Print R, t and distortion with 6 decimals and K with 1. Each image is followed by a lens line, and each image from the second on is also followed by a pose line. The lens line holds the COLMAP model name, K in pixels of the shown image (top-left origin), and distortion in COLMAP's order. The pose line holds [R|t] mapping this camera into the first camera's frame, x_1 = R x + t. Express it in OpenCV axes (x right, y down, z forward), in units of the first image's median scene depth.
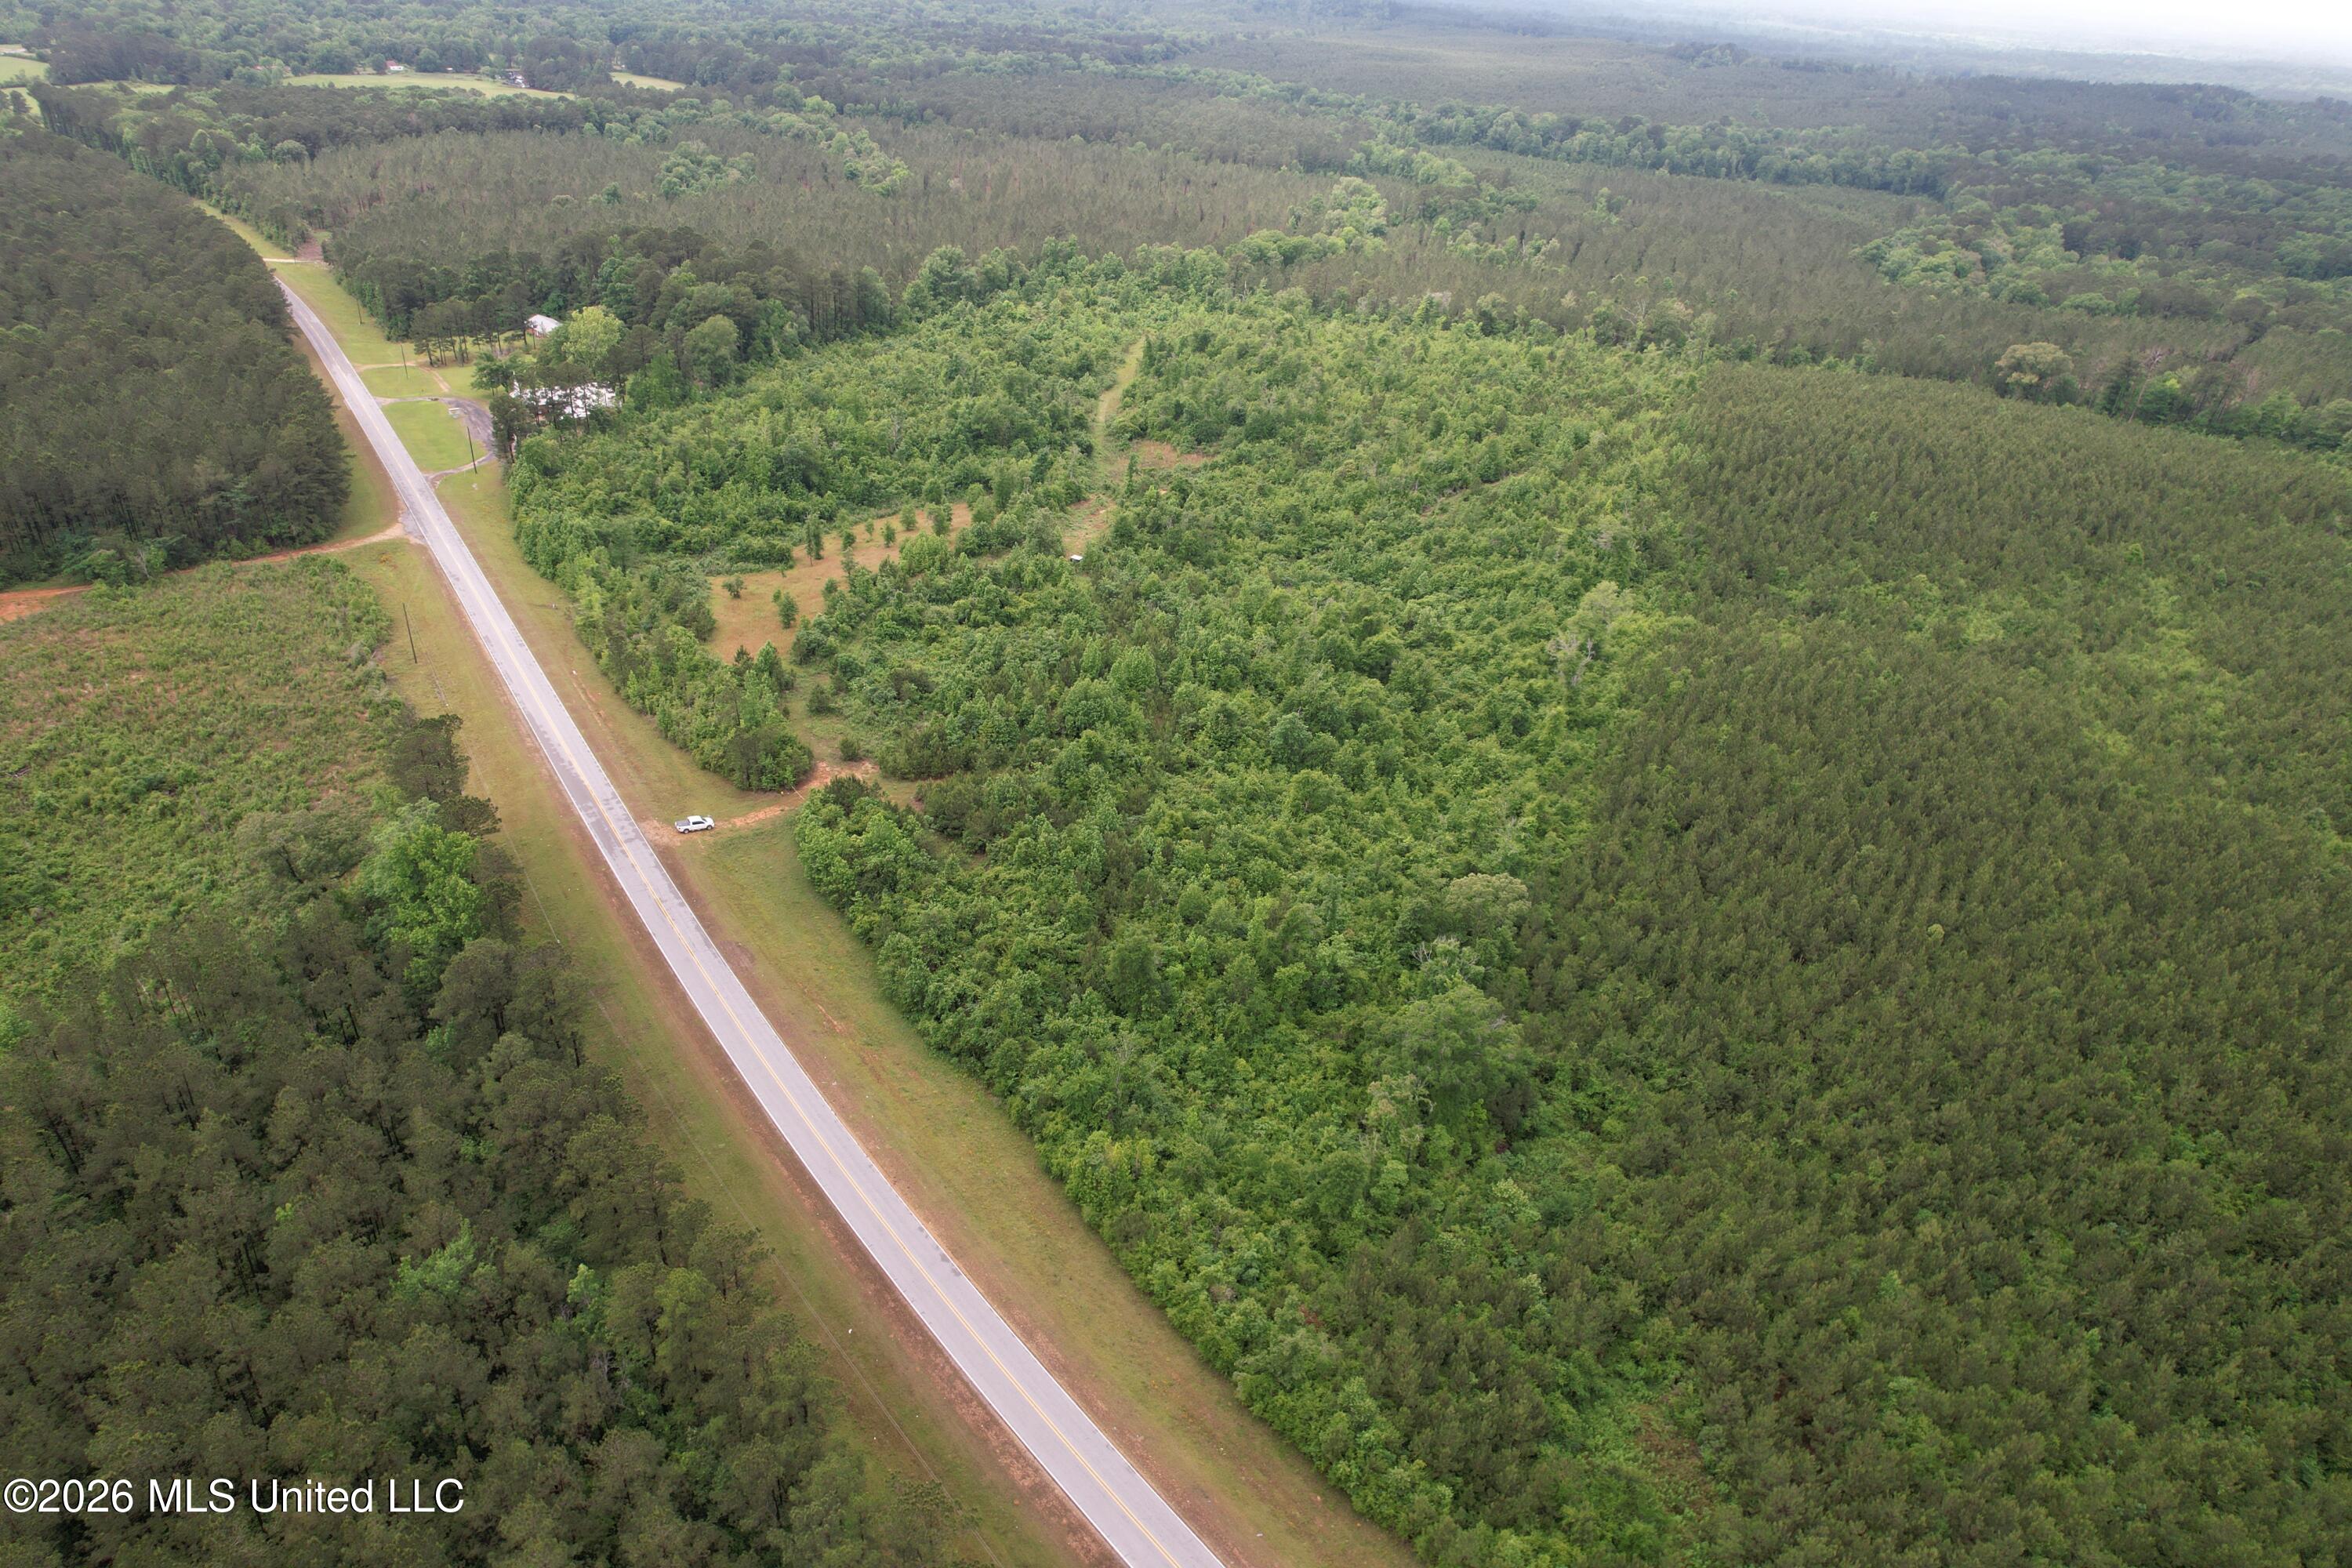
lens RADIAL K [[1499.9, 0, 1179.9], [0, 1499.9, 789.4], [0, 0, 1]] dist [-0.076054, 0.069931]
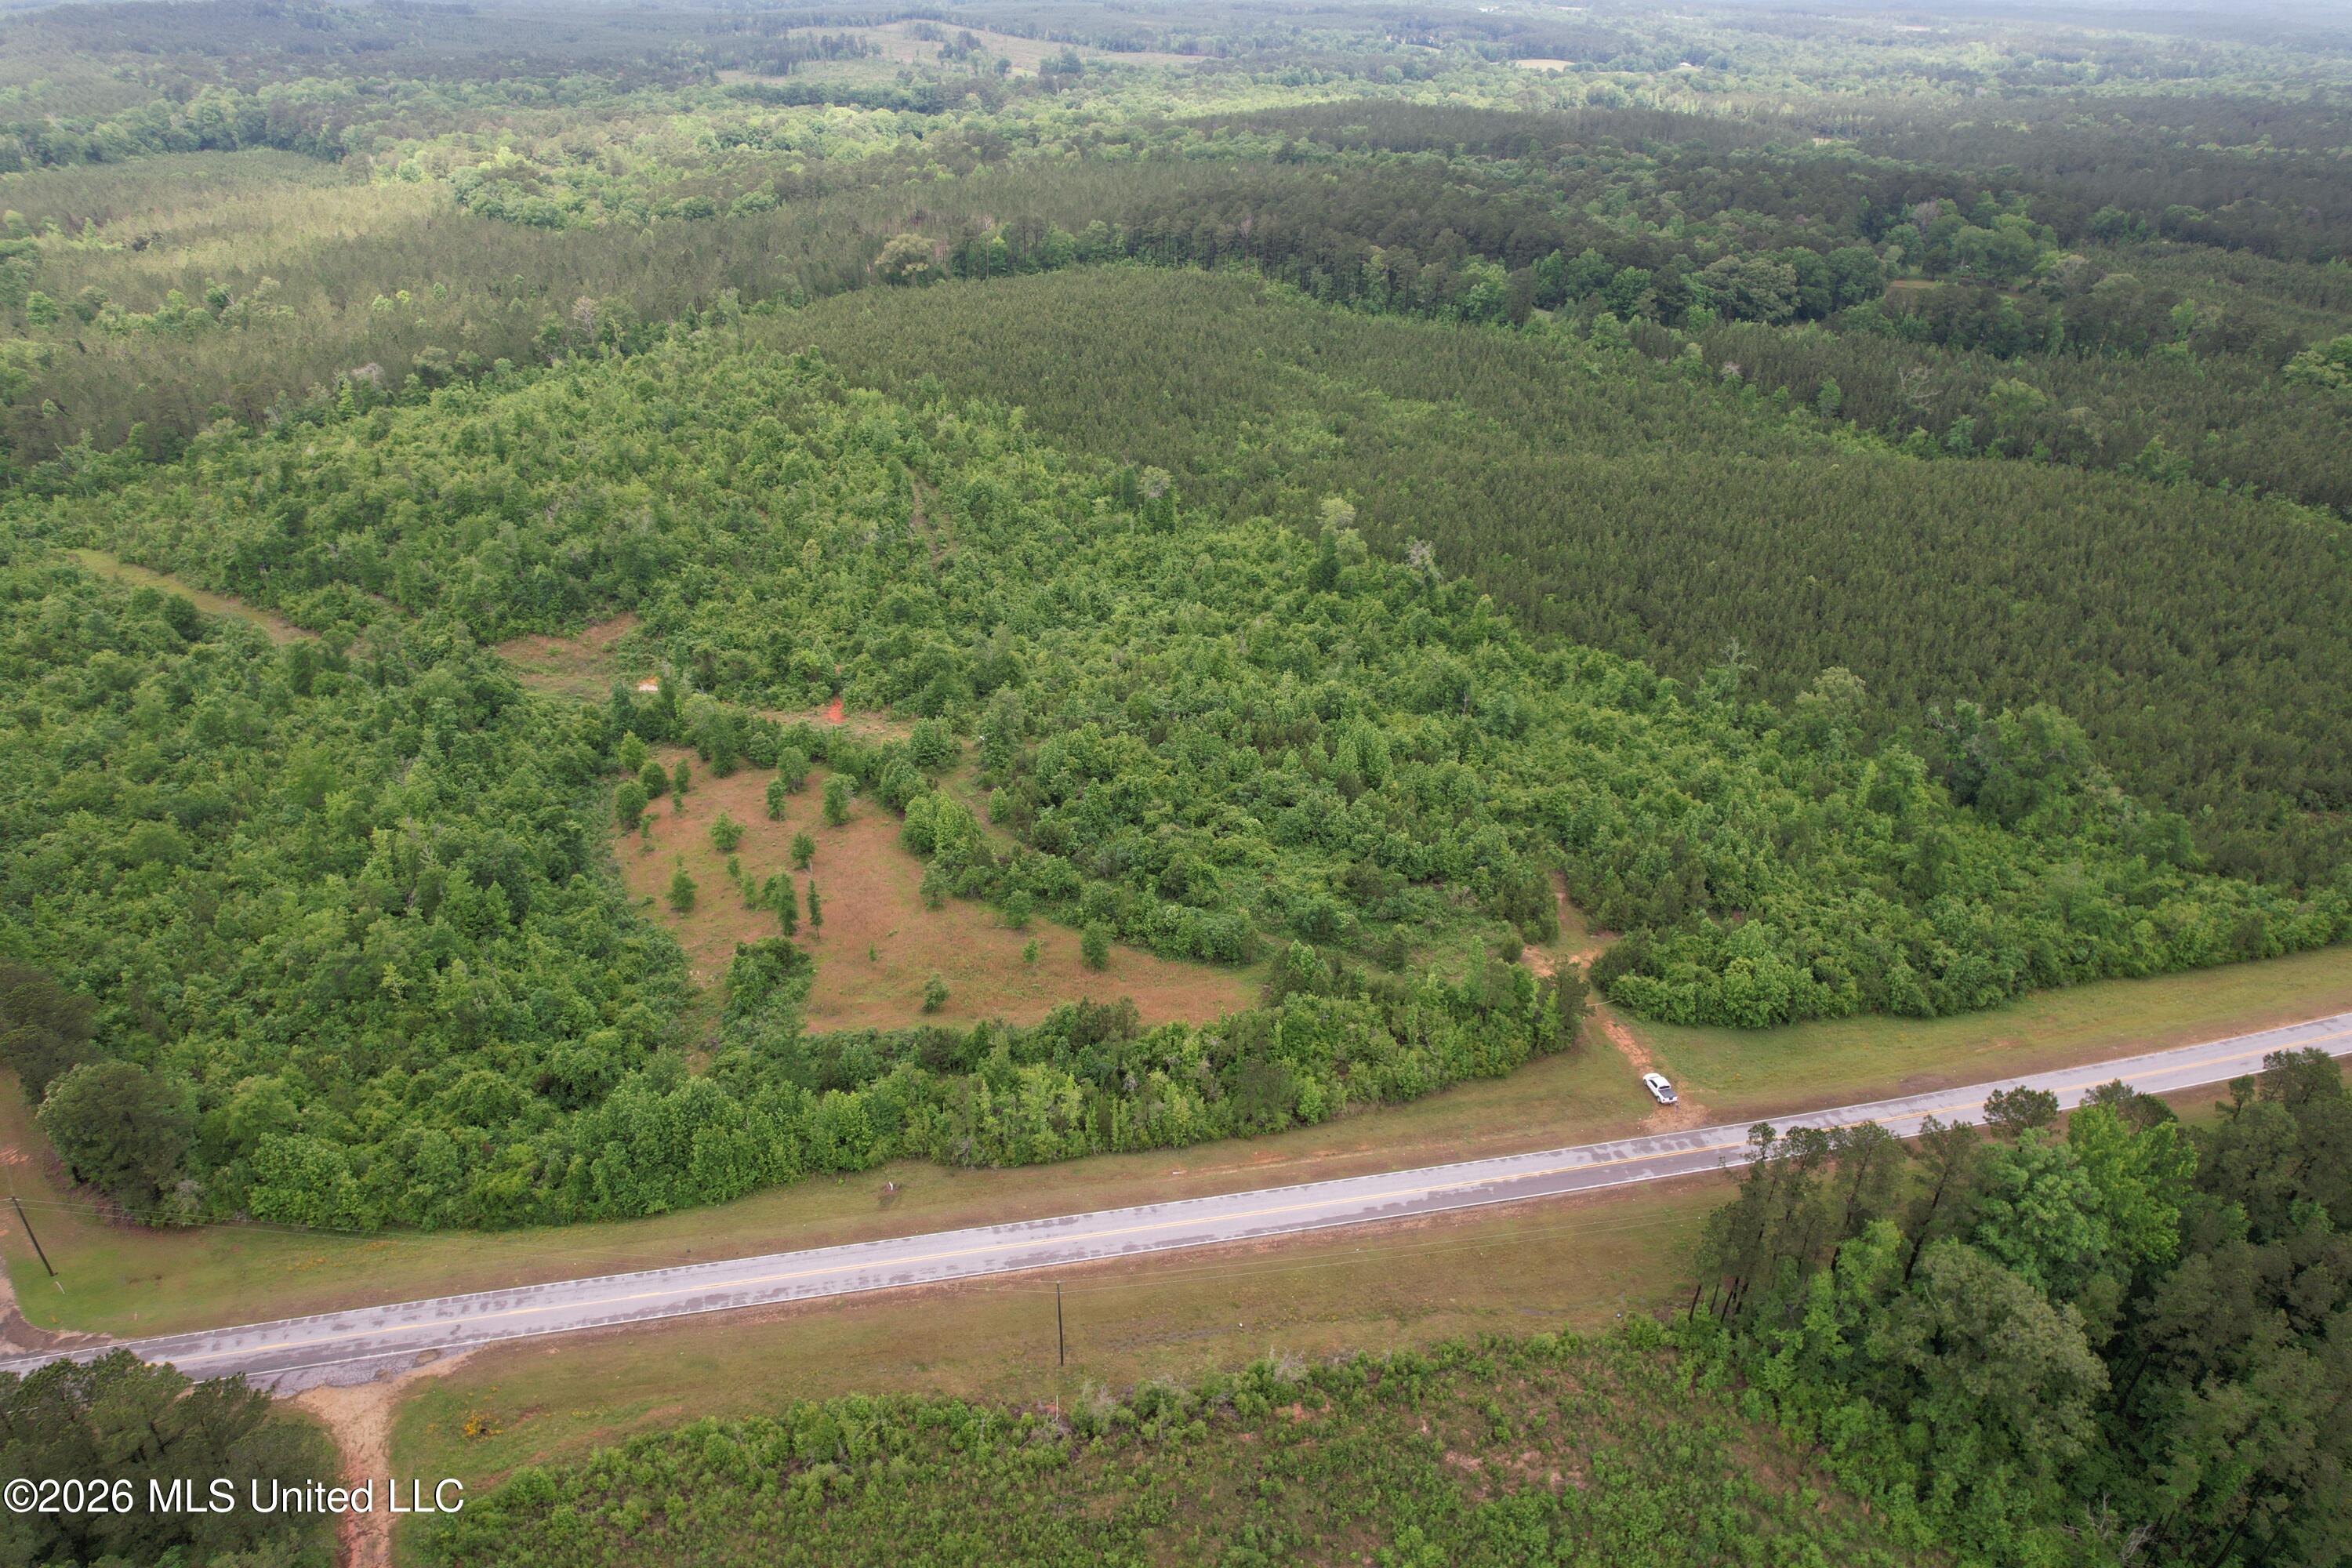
lens RADIAL K [[1499.9, 0, 1177.0], [0, 1499.9, 794.2], [0, 0, 1]] dist [-0.076054, 0.069931]
pose [[0.381003, -0.515162, 0.767753, -0.501477], [0.471686, 0.822498, 0.317819, -0.256180], [-0.795204, 0.241049, 0.556369, 0.368796]]
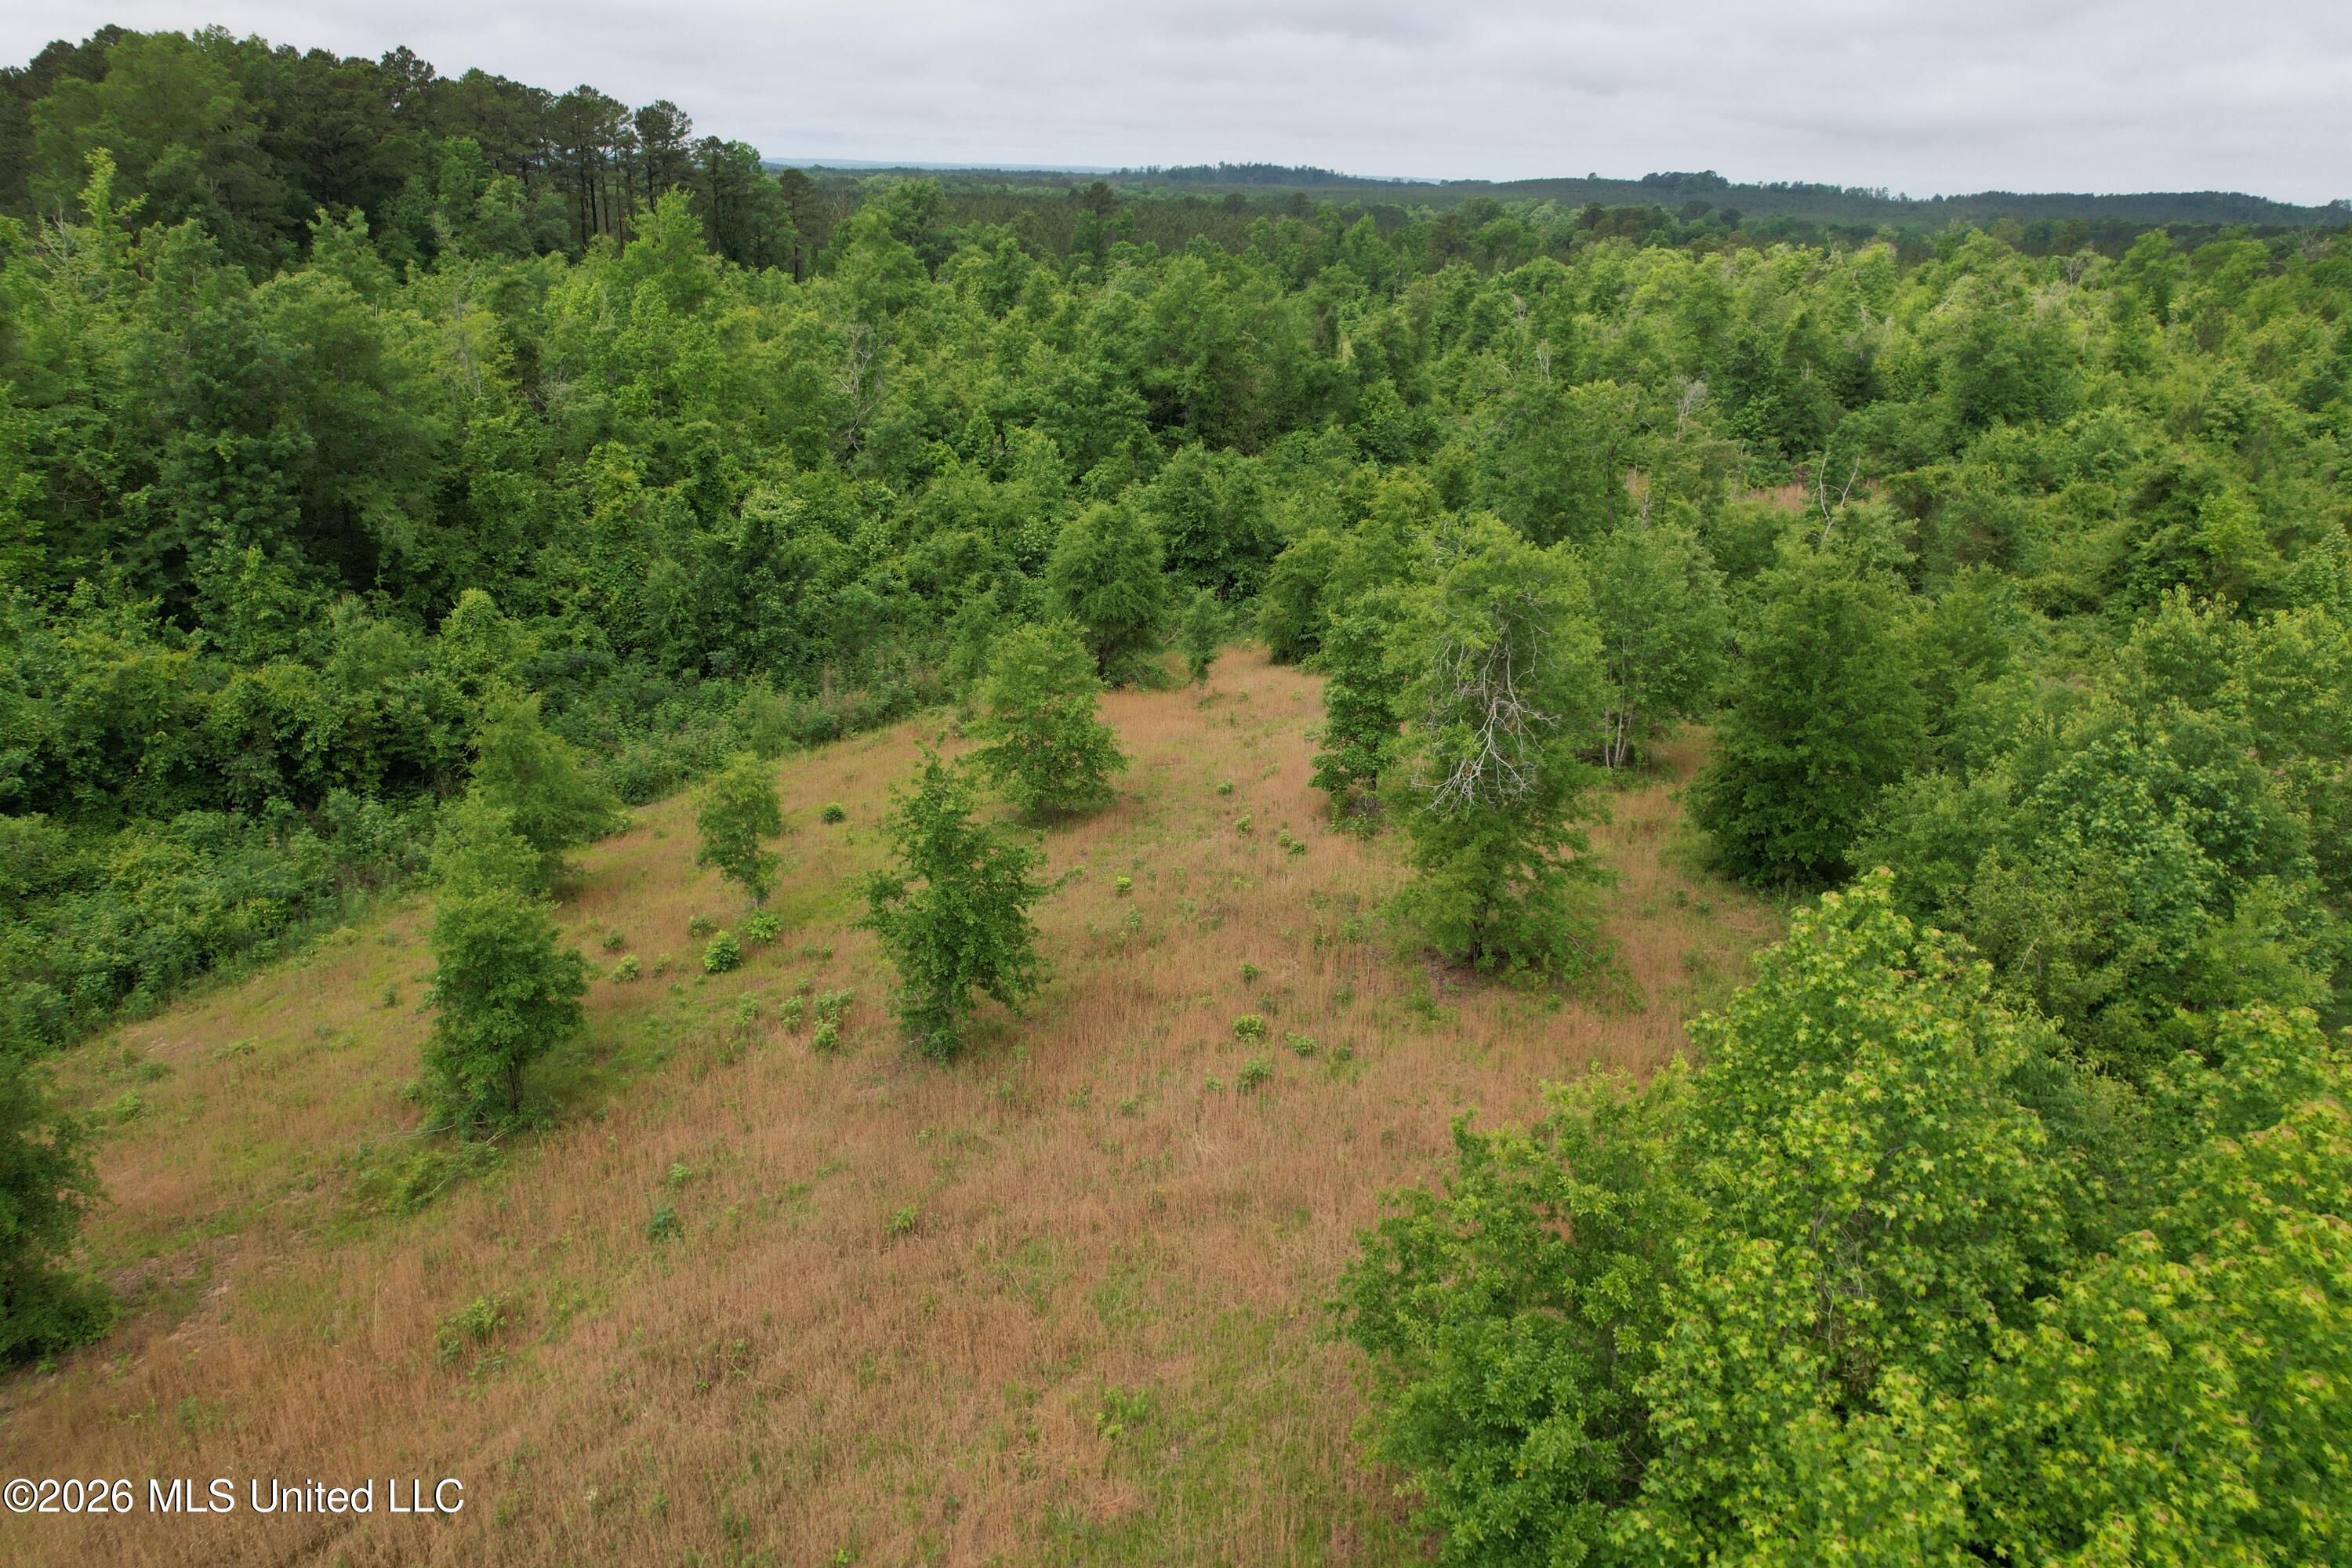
lens RADIAL K [[1499.9, 0, 1178.9], [0, 1499.9, 780.7], [0, 0, 1]] dist [-0.076054, 0.069931]
pose [[0.995952, -0.067273, 0.059615, -0.145496], [0.075032, 0.987411, -0.139250, -0.128983], [-0.049497, 0.143159, 0.988461, 0.711147]]
